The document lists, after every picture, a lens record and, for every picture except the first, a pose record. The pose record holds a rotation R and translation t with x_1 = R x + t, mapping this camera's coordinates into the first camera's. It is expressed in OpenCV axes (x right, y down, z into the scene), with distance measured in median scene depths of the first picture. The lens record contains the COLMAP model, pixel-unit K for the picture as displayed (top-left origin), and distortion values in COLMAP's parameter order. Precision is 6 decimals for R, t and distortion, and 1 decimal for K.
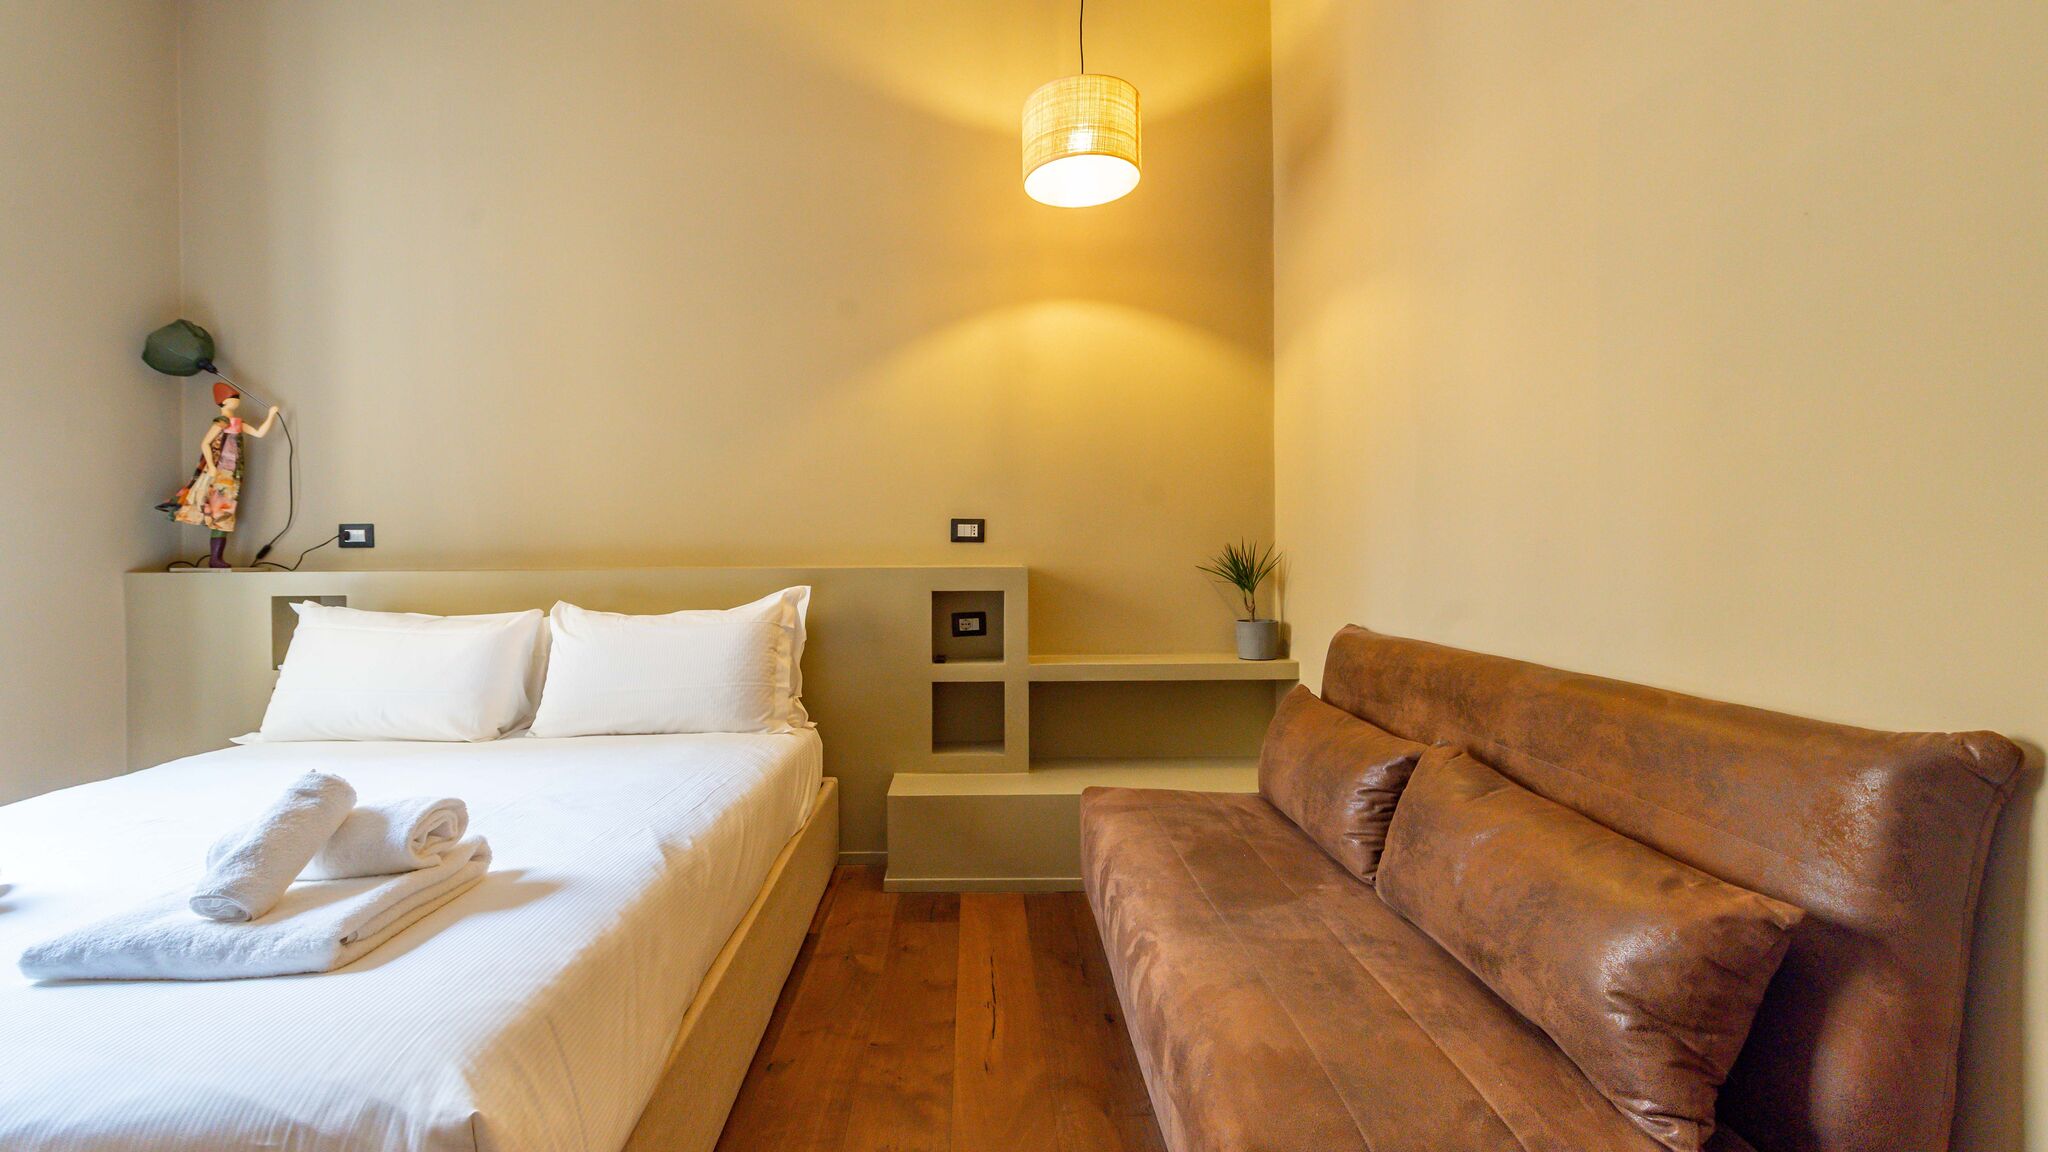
lens RADIAL K [[822.7, 0, 1025.2], [0, 822.7, 570.0], [0, 0, 1]] dist [0.008397, -0.001262]
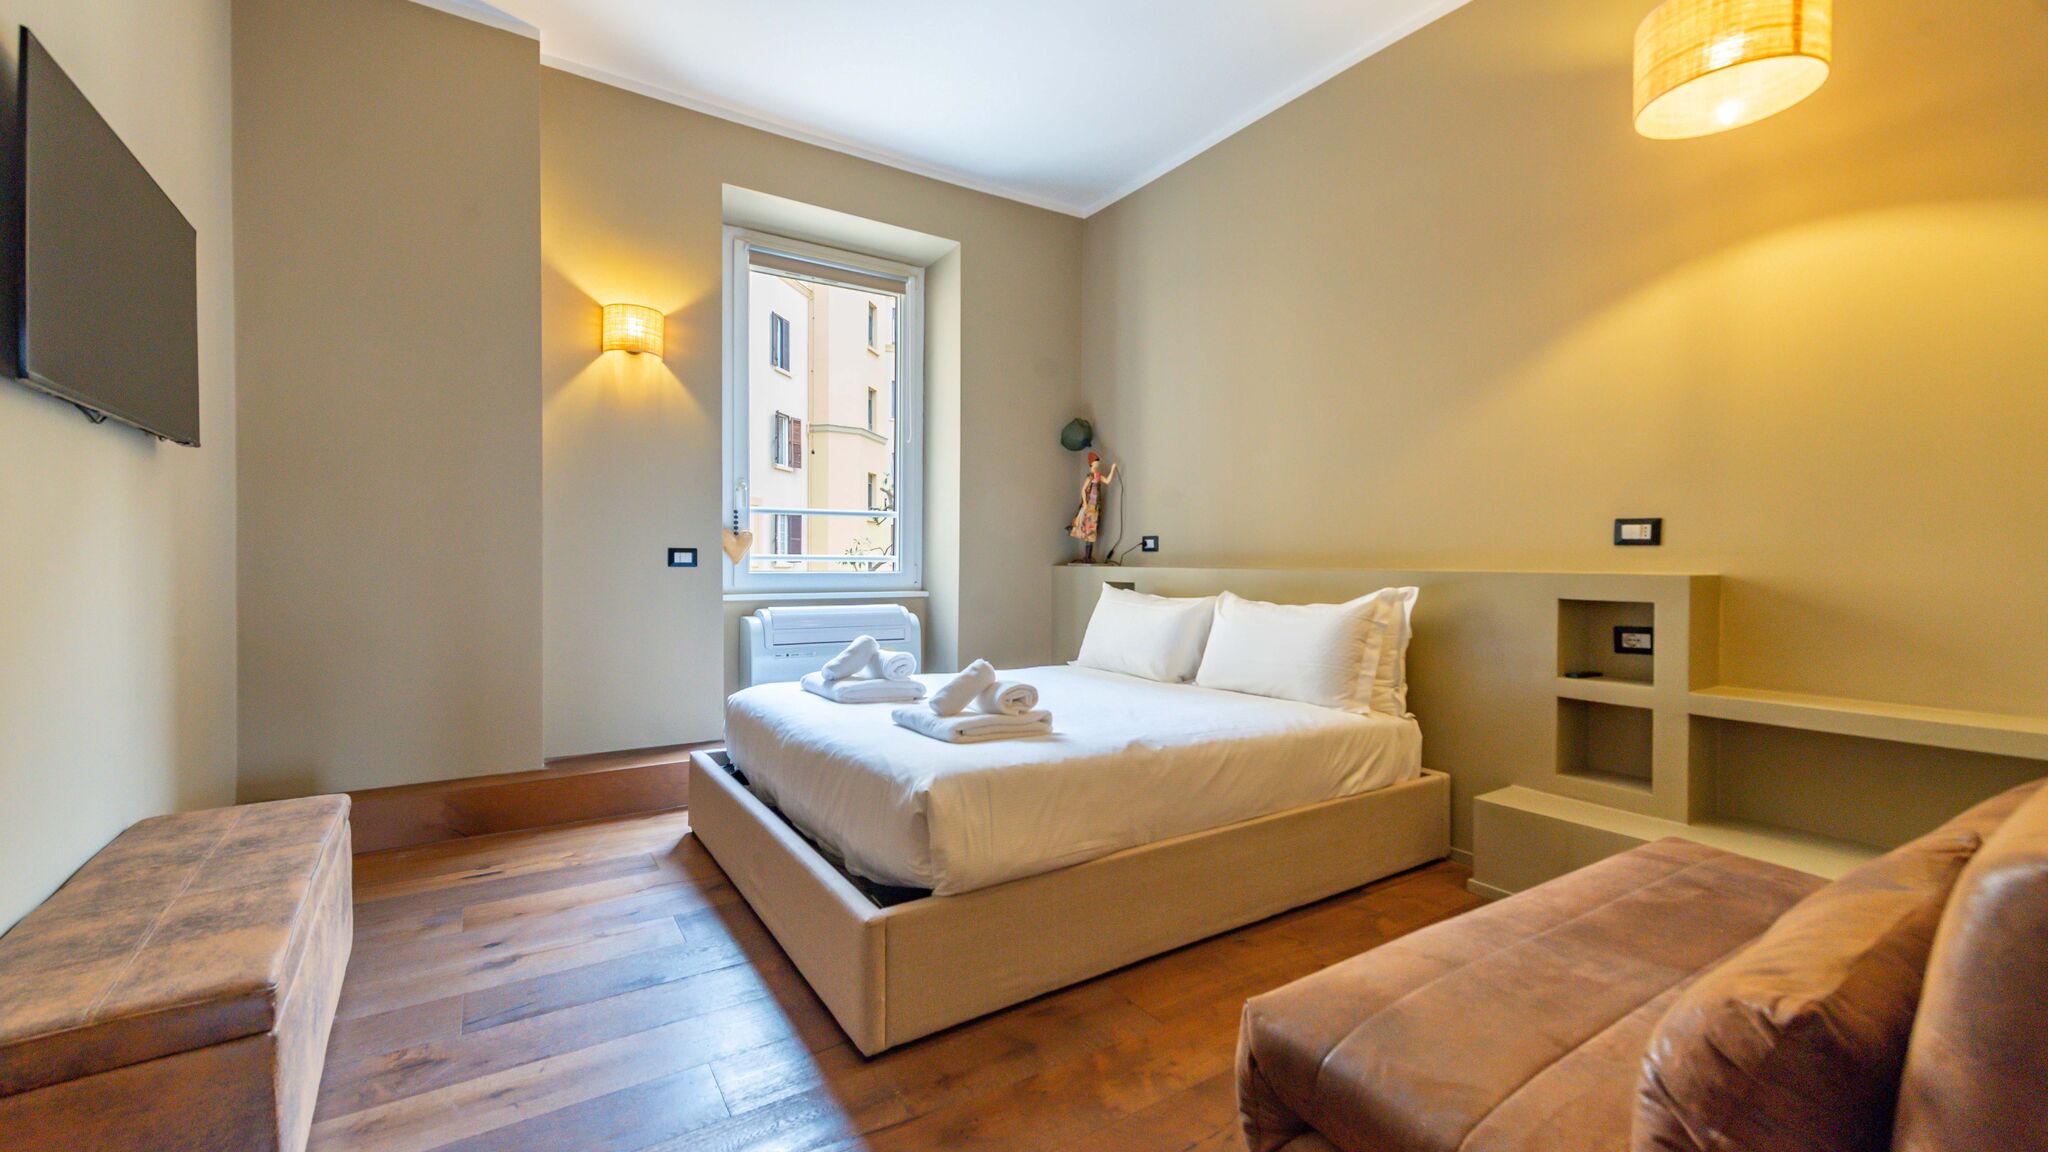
lens RADIAL K [[822.7, 0, 1025.7], [0, 822.7, 568.5], [0, 0, 1]] dist [0.008397, -0.001262]
pose [[0.549531, 0.017540, -0.835289, 0.341777], [-0.023313, 0.999712, 0.005655, 0.000601], [0.835148, 0.016366, 0.549782, -0.015767]]
